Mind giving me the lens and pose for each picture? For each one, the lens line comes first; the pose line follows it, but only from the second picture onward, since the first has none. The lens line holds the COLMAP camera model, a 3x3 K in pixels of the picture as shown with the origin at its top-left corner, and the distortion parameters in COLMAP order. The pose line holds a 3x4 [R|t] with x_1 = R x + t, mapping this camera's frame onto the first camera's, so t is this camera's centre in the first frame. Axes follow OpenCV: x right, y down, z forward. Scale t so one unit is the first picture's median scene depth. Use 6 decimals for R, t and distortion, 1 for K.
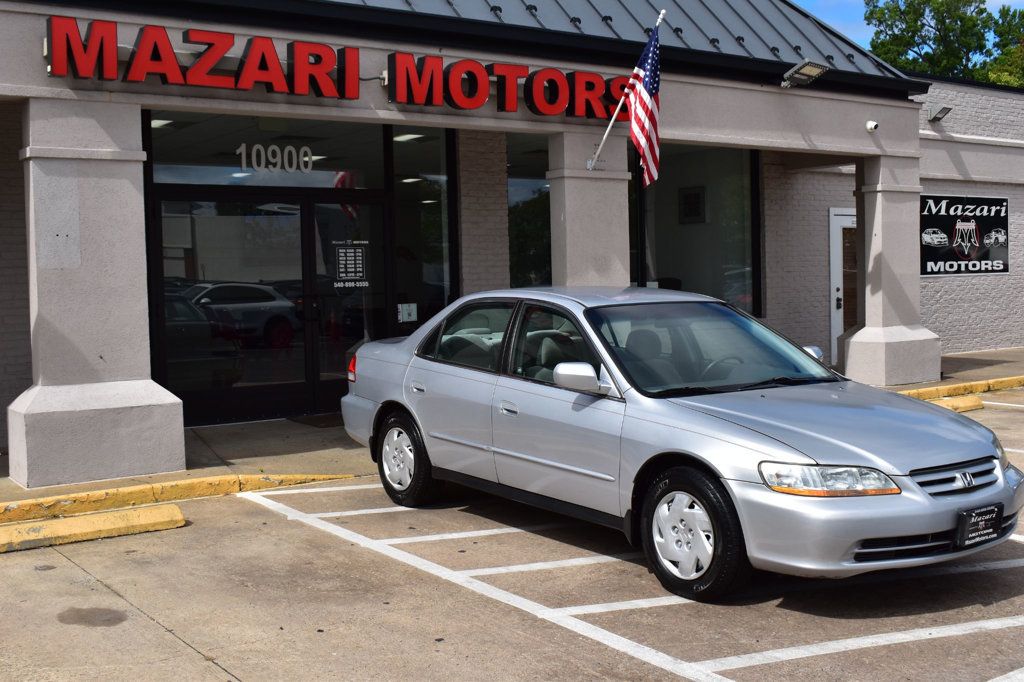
lens RADIAL K [[1171.6, 0, 512.0], [0, 1171.6, 341.0], [0, 0, 1]] dist [-0.064518, -0.005090]
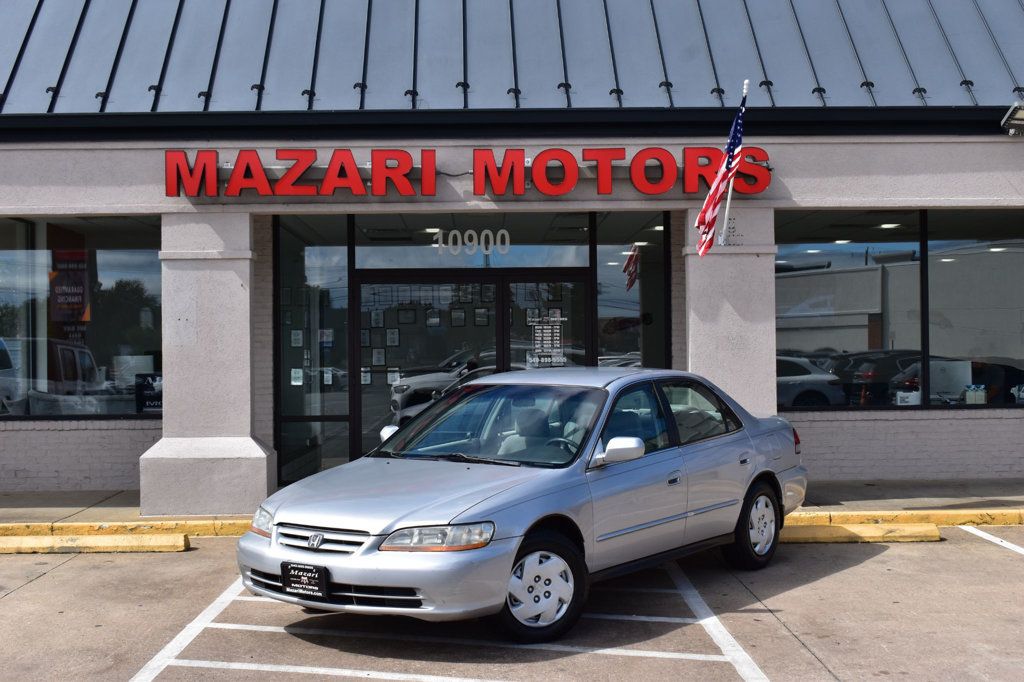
lens RADIAL K [[1418.8, 0, 512.0], [0, 1418.8, 341.0], [0, 0, 1]] dist [-0.027468, -0.000252]
pose [[0.820509, 0.009106, -0.571560, 0.761355], [-0.039254, 0.998410, -0.040446, -0.018111], [0.570284, 0.055622, 0.819563, -0.062720]]
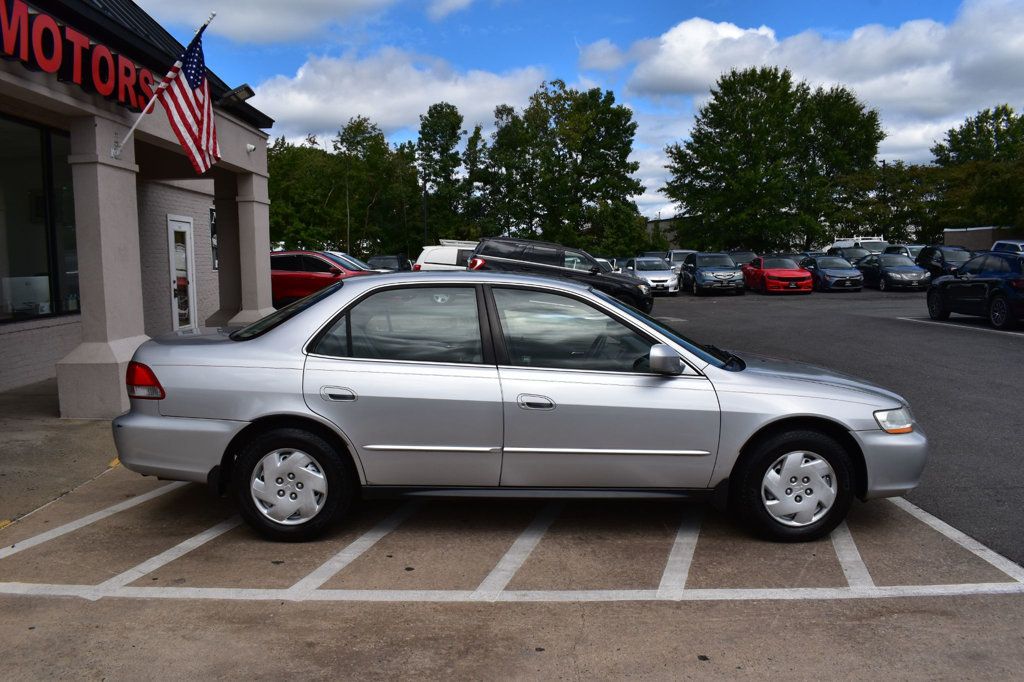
lens RADIAL K [[831.9, 0, 512.0], [0, 831.9, 341.0], [0, 0, 1]] dist [-0.063149, -0.001385]
pose [[0.596282, -0.063916, 0.800227, -0.416233], [0.047469, 0.997888, 0.044333, -0.014464], [-0.801370, 0.011551, 0.598057, 0.489039]]
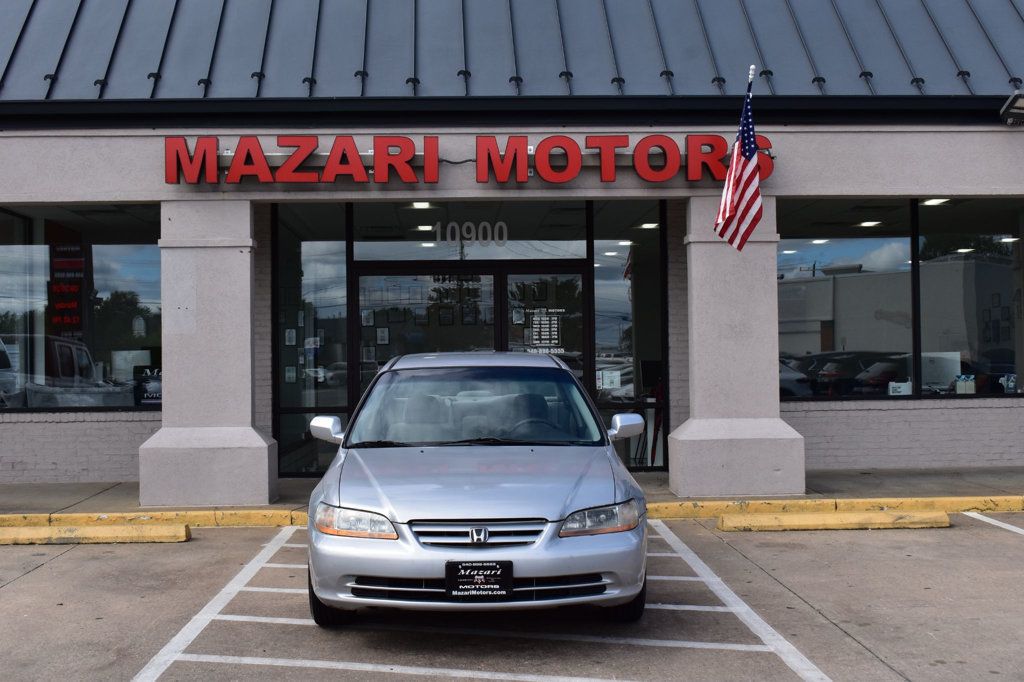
lens RADIAL K [[1321.9, 0, 512.0], [0, 1321.9, 341.0], [0, 0, 1]] dist [-0.034049, -0.025284]
pose [[0.833747, 0.003439, -0.552136, 0.669907], [-0.036125, 0.998178, -0.048333, 0.000716], [0.550964, 0.060243, 0.832352, 0.007820]]
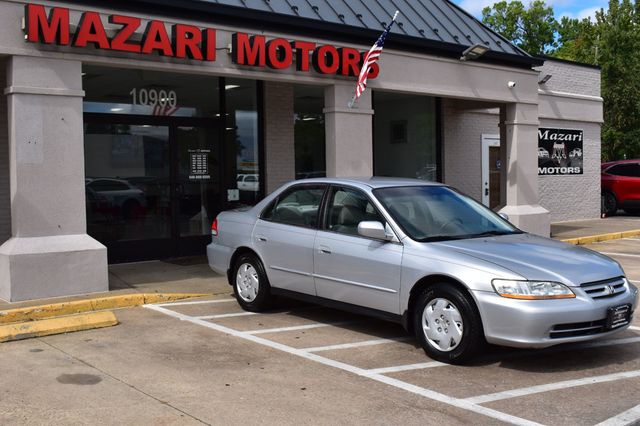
lens RADIAL K [[724.7, 0, 320.0], [0, 724.7, 213.0], [0, 0, 1]] dist [-0.070275, 0.003560]
pose [[0.996756, 0.003468, 0.080406, -0.071652], [-0.002914, 0.999971, -0.007004, 0.010389], [-0.080428, 0.006747, 0.996738, -0.004767]]
